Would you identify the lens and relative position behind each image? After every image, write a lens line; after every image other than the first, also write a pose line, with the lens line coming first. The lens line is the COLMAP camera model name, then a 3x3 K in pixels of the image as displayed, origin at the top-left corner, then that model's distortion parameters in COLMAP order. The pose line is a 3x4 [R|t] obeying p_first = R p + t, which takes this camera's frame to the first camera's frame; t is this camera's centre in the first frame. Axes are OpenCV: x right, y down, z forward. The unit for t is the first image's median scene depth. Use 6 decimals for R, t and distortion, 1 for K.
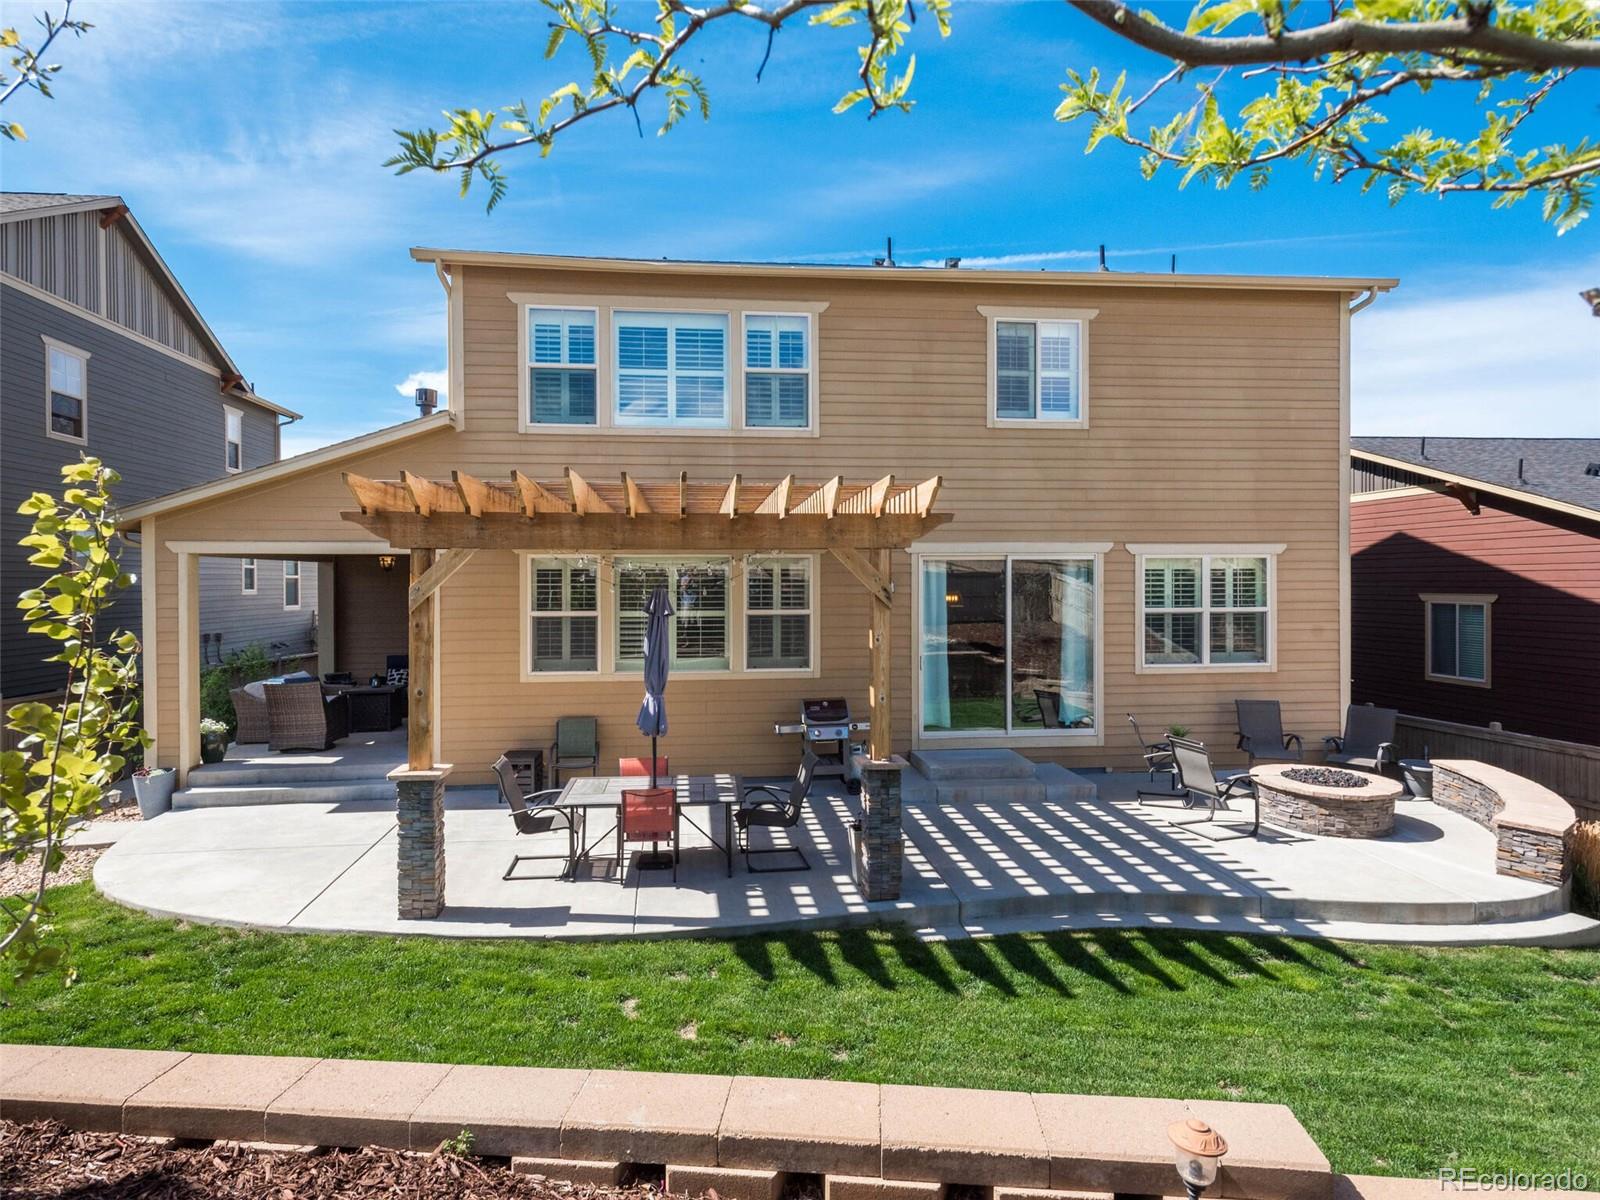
lens RADIAL K [[905.3, 0, 793.9], [0, 905.3, 590.1], [0, 0, 1]] dist [0.011744, -0.000797]
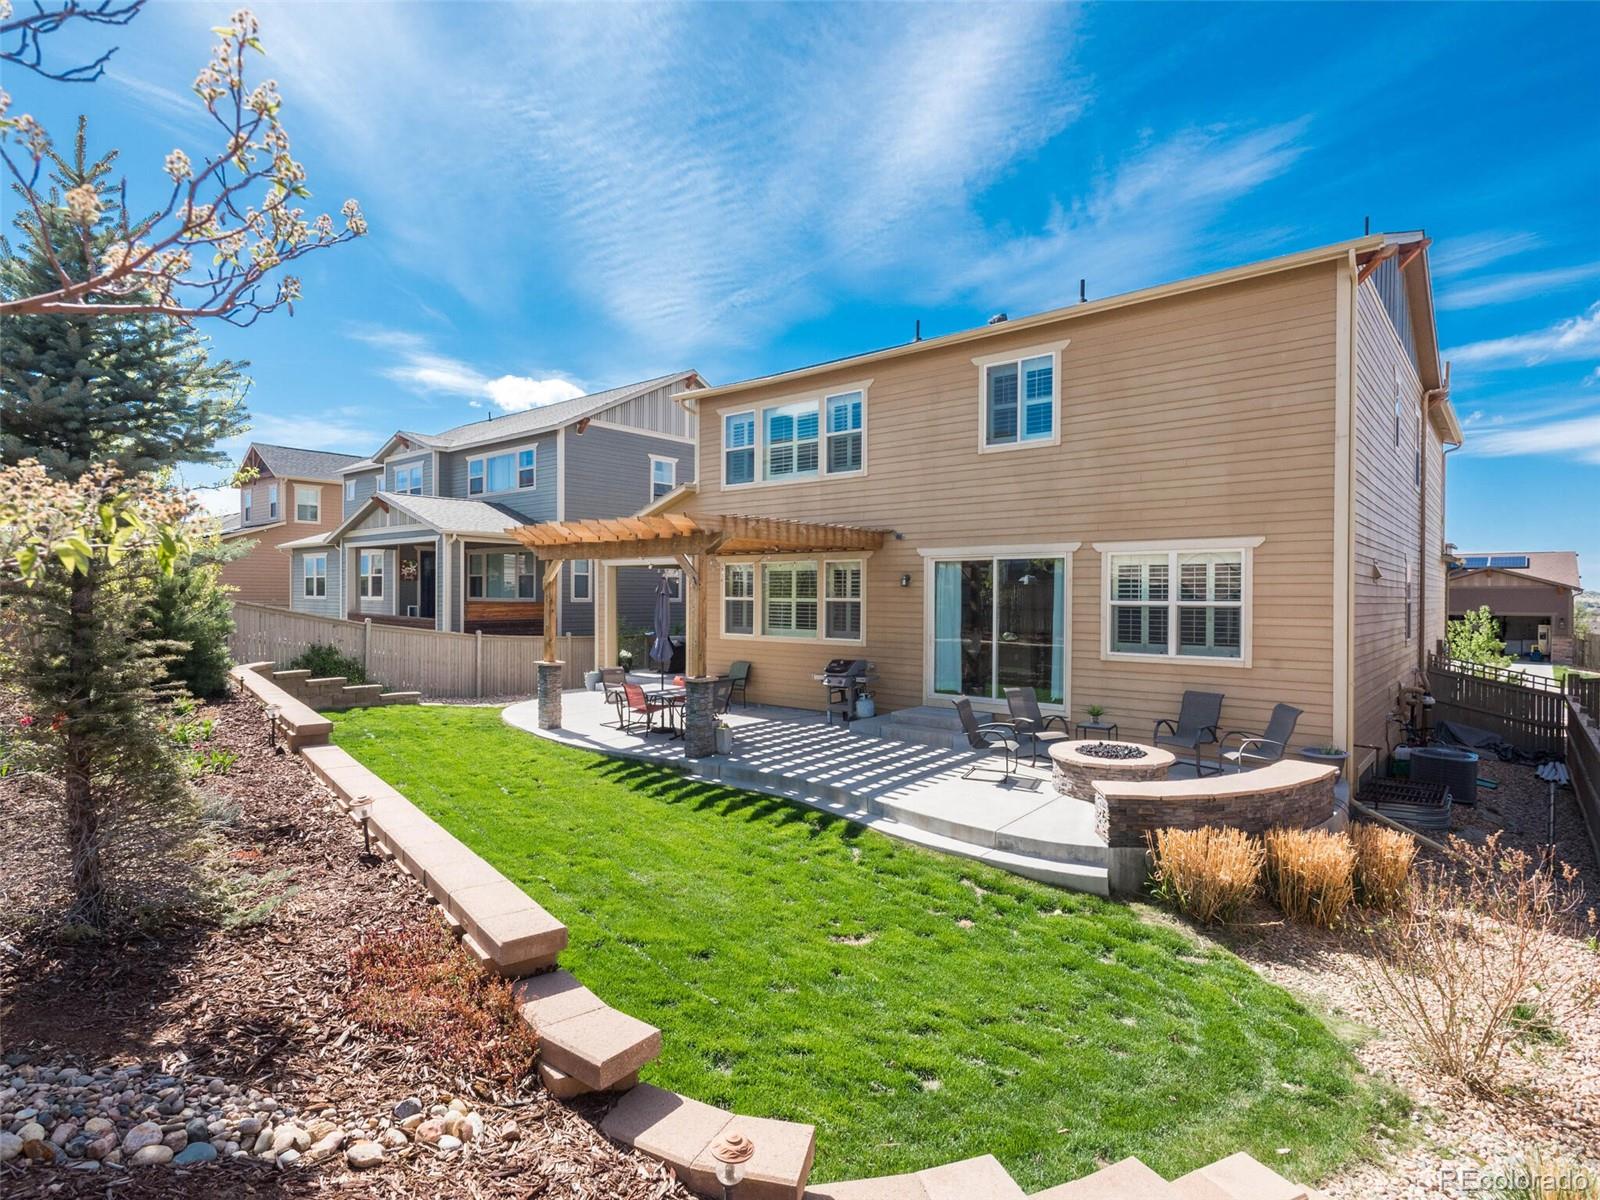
lens RADIAL K [[847.8, 0, 793.4], [0, 847.8, 603.9], [0, 0, 1]] dist [0.006573, 0.000317]
pose [[0.685998, 0.015334, -0.727442, 0.914659], [-0.008532, 0.999879, 0.013031, 0.014252], [0.727553, -0.002733, 0.686046, 0.011714]]
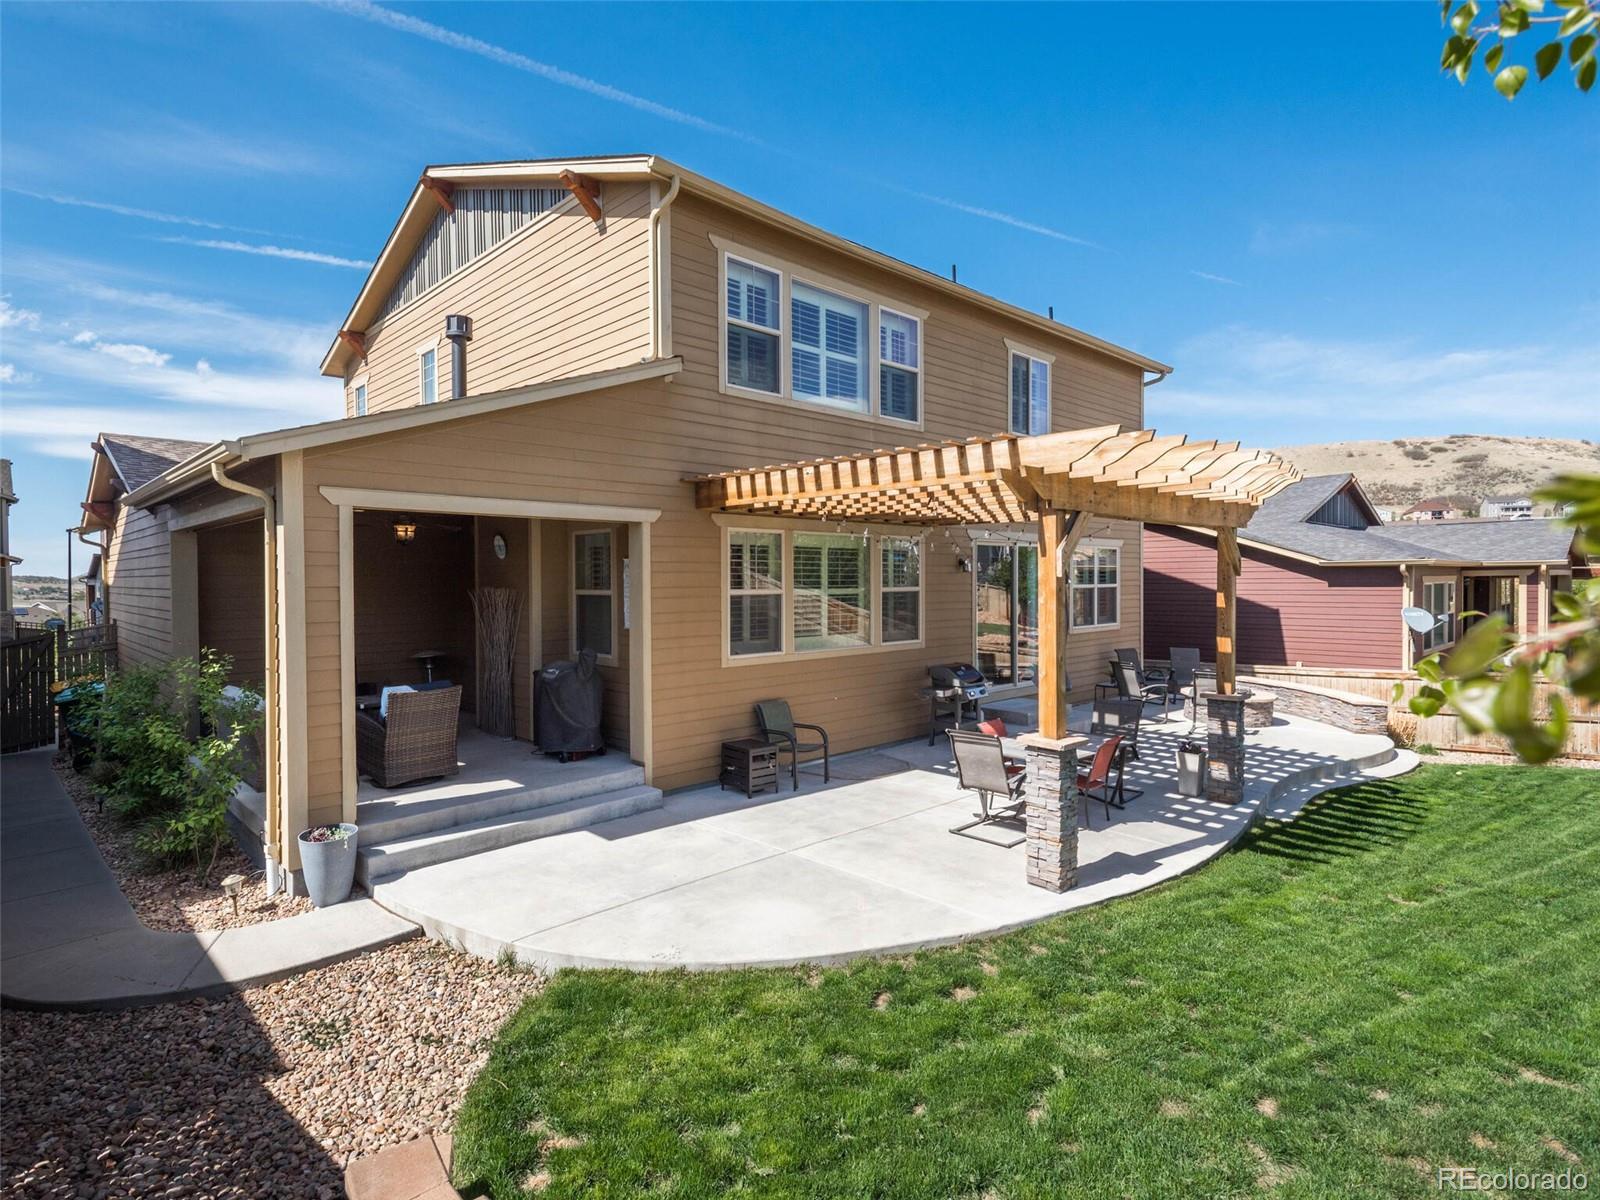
lens RADIAL K [[847.8, 0, 790.2], [0, 847.8, 591.6], [0, 0, 1]] dist [0.006573, 0.000317]
pose [[0.786865, -0.009322, 0.617055, -0.749028], [0.000980, 0.999904, 0.013856, 0.013003], [-0.617125, -0.010298, 0.786798, 0.279244]]
